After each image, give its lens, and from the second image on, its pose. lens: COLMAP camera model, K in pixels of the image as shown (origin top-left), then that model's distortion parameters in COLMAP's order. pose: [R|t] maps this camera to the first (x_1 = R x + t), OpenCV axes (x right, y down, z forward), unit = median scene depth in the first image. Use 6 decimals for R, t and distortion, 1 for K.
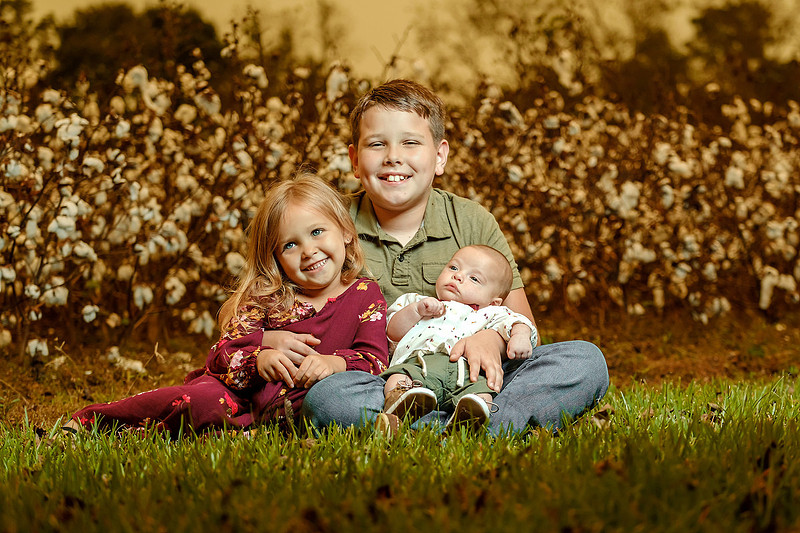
lens RADIAL K [[2452.3, 0, 400.0], [0, 2452.3, 268.4], [0, 0, 1]] dist [-0.138992, 0.000000]
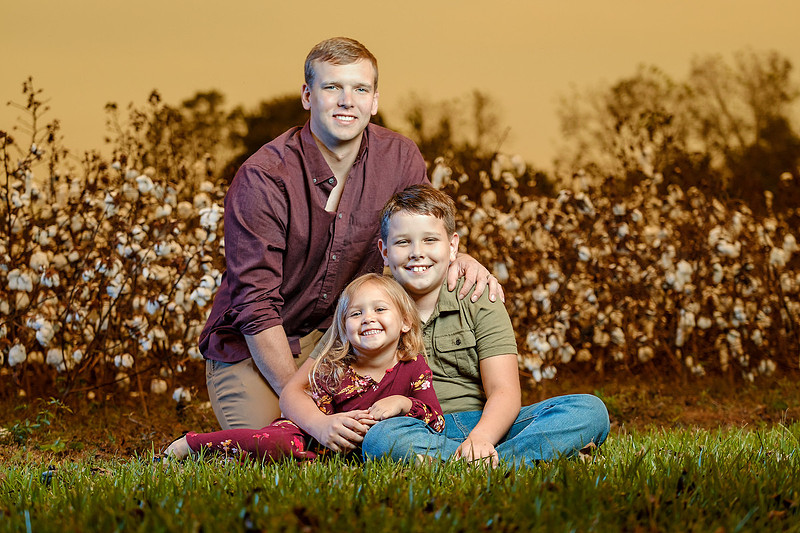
lens RADIAL K [[2452.3, 0, 400.1], [0, 2452.3, 265.7], [0, 0, 1]] dist [-0.138992, 0.000000]
pose [[0.992155, 0.006905, -0.124820, 0.103751], [-0.009383, 0.999770, -0.019276, -0.008823], [0.124659, 0.020296, 0.991992, -0.189288]]
